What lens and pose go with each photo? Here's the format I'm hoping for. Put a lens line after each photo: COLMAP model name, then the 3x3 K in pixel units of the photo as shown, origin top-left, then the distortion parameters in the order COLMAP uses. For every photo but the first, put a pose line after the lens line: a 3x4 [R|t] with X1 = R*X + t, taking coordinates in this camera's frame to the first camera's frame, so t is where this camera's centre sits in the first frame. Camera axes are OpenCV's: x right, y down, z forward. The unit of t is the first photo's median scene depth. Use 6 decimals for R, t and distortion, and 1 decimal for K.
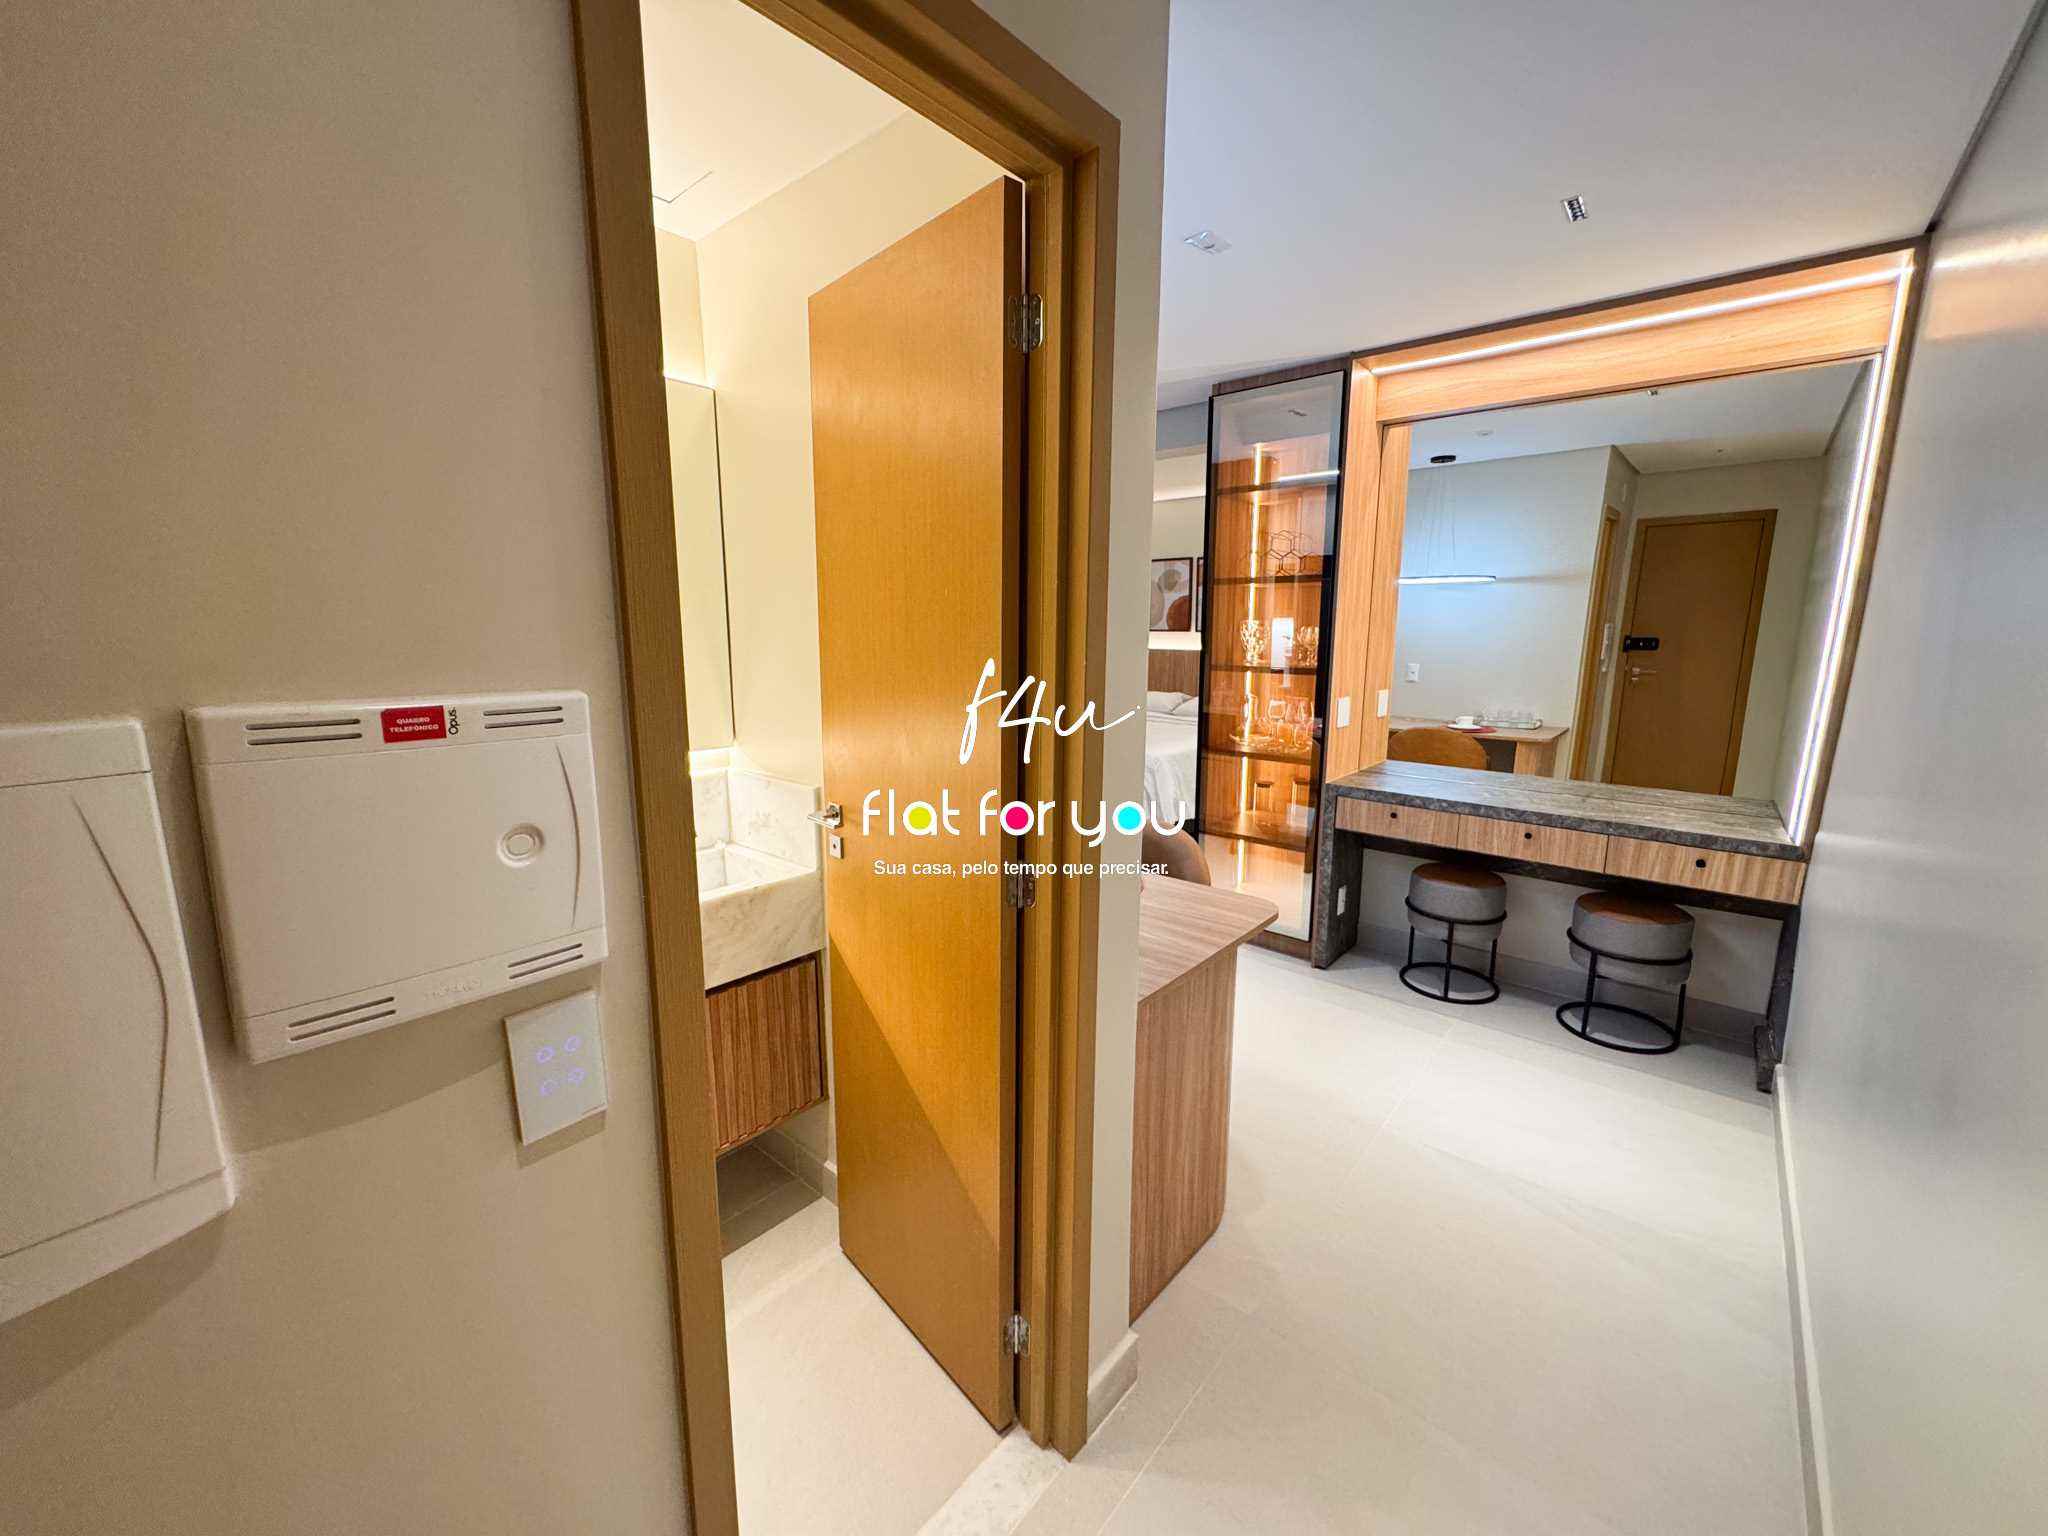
lens RADIAL K [[821.3, 0, 1030.7], [0, 821.3, 756.7], [0, 0, 1]] dist [0.005861, 0.000245]
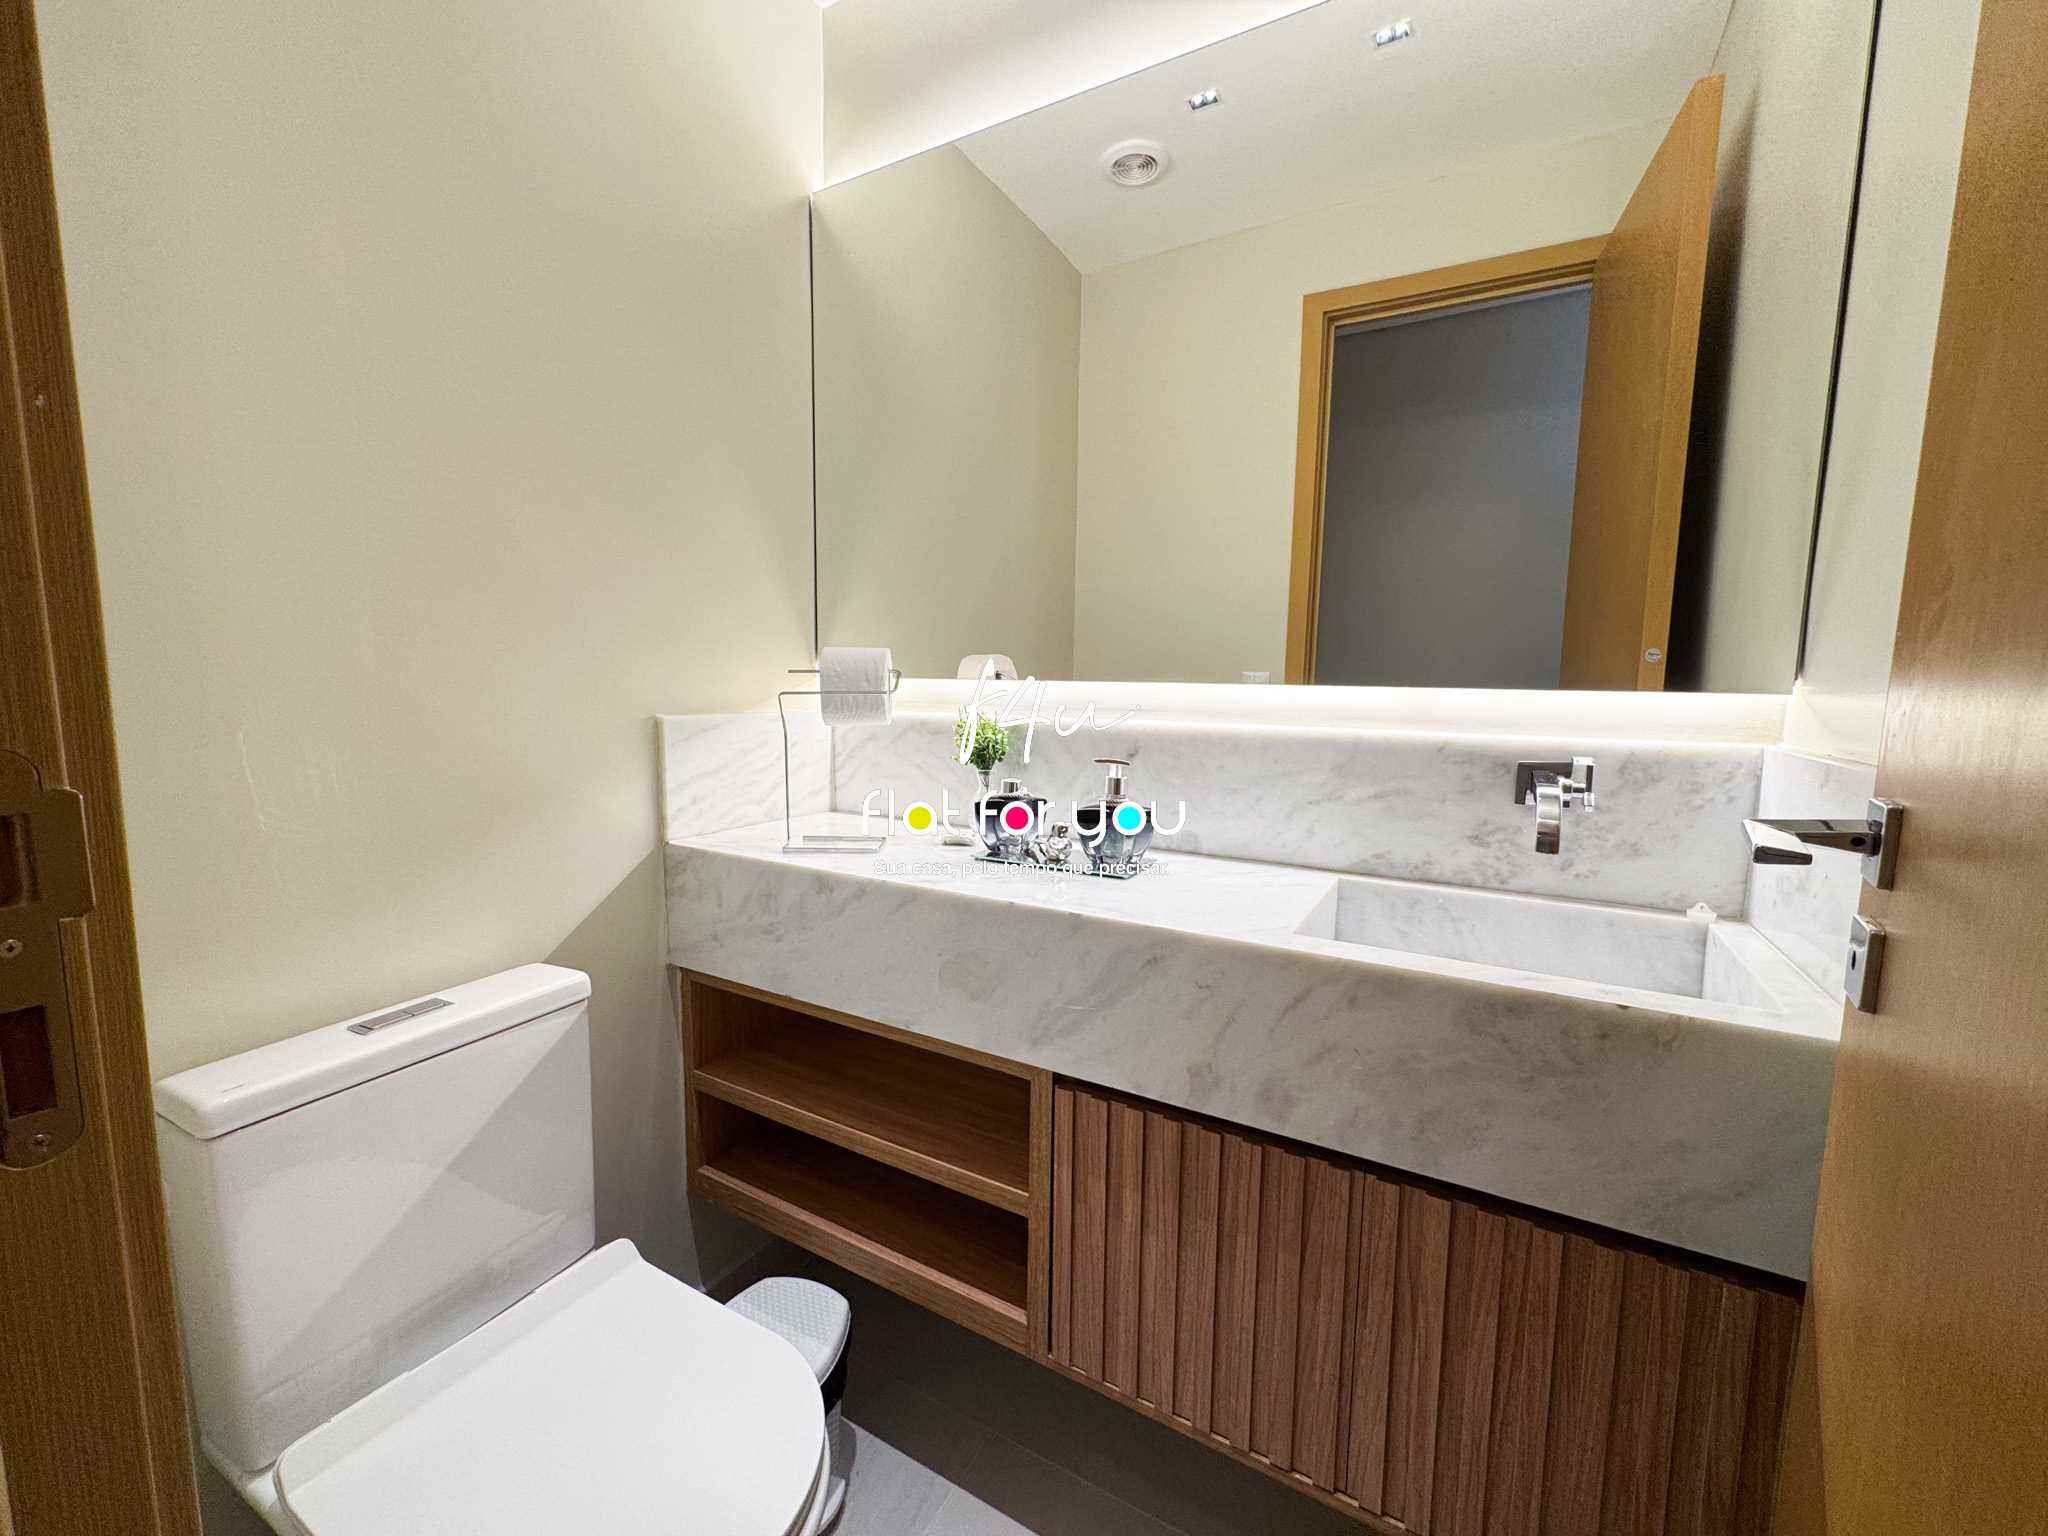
lens RADIAL K [[821.3, 0, 1024.5], [0, 821.3, 760.0], [0, 0, 1]] dist [0.005861, 0.000245]
pose [[0.199544, 0.106072, -0.974131, -0.080415], [-0.172532, 0.982396, 0.071630, 0.178373], [0.964580, 0.153775, 0.214332, 1.684748]]
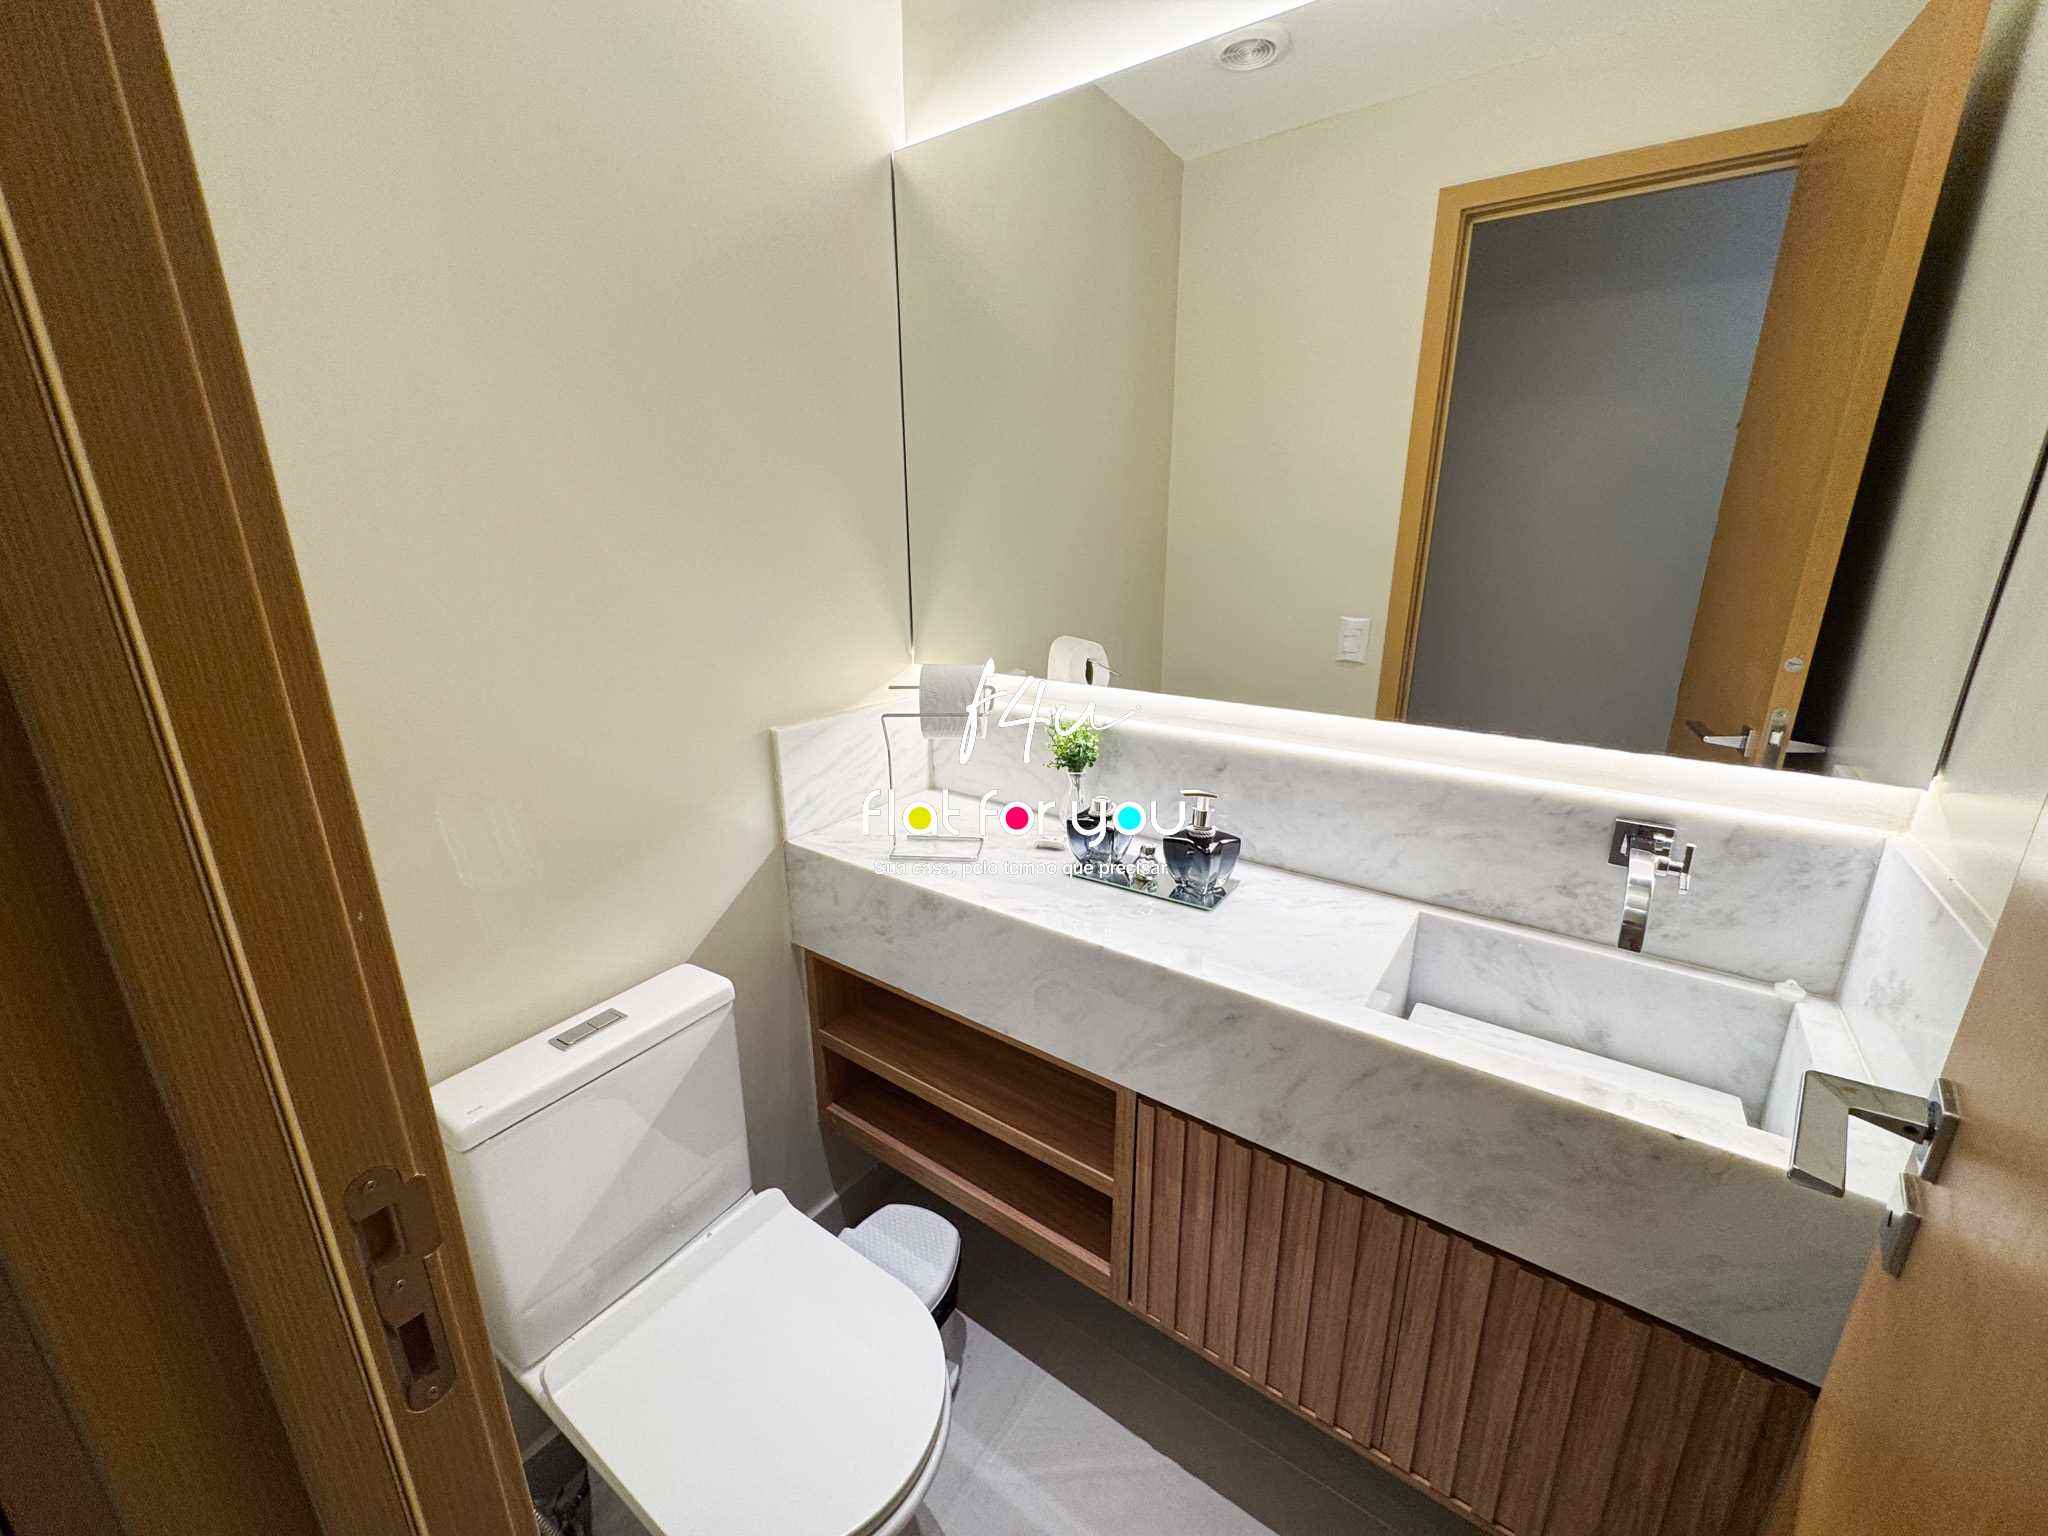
lens RADIAL K [[821.3, 0, 1025.2], [0, 821.3, 763.8], [0, 0, 1]] dist [0.005861, 0.000245]
pose [[0.098501, 0.278286, -0.955434, -0.075618], [-0.158943, 0.952177, 0.260951, -0.189940], [0.982362, 0.126155, 0.138022, 1.607044]]
